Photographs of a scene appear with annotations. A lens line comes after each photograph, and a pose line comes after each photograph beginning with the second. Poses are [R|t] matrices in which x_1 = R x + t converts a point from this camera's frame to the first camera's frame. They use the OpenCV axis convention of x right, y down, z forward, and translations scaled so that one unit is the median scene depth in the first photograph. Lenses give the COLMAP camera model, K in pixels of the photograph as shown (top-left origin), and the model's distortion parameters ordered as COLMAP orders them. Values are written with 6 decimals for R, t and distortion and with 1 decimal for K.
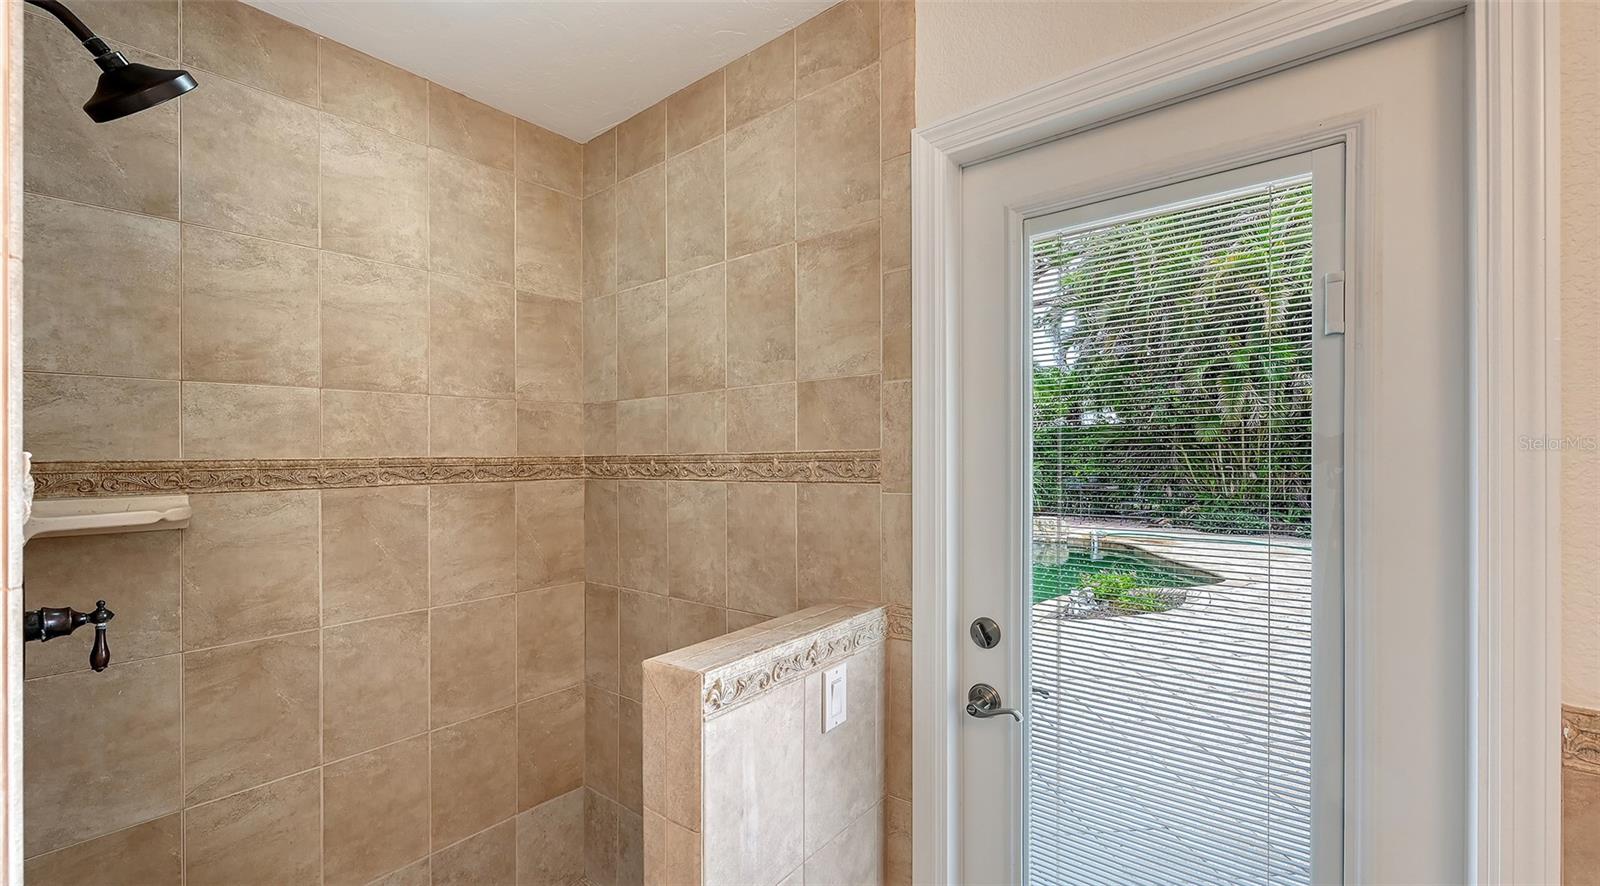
lens RADIAL K [[641.6, 0, 805.1], [0, 641.6, 459.0], [0, 0, 1]] dist [0.001073, 0.000174]
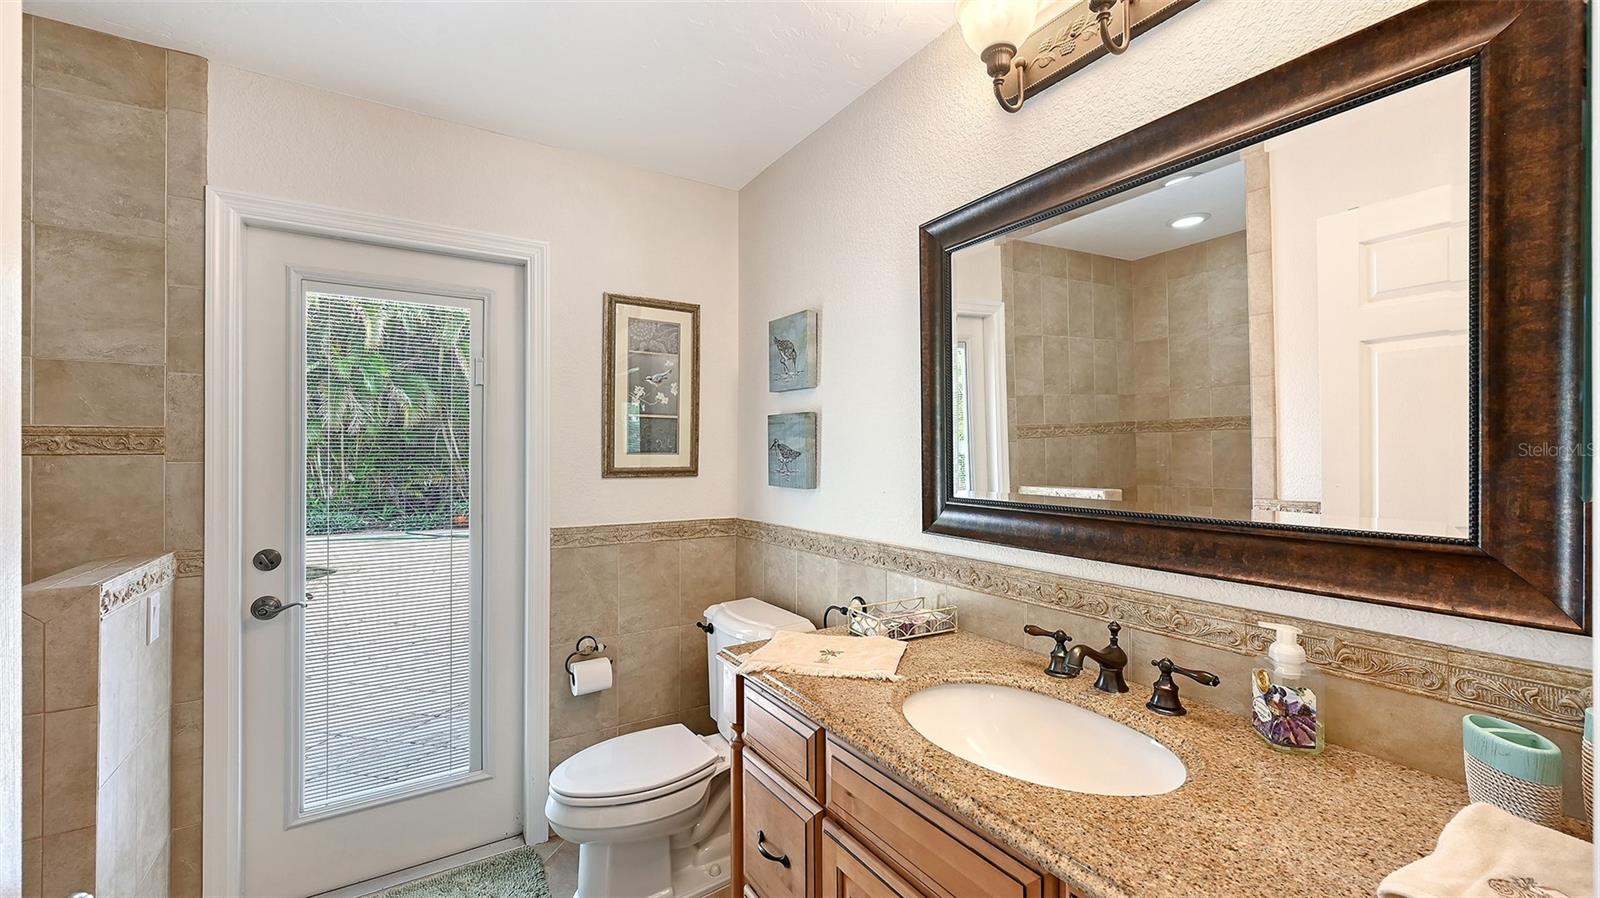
lens RADIAL K [[641.6, 0, 806.0], [0, 641.6, 458.5], [0, 0, 1]] dist [0.001073, 0.000174]
pose [[0.323162, 0.008798, 0.946303, -0.668812], [0.001937, 0.999949, -0.009959, 0.061754], [-0.946342, 0.005052, 0.323128, -0.577431]]
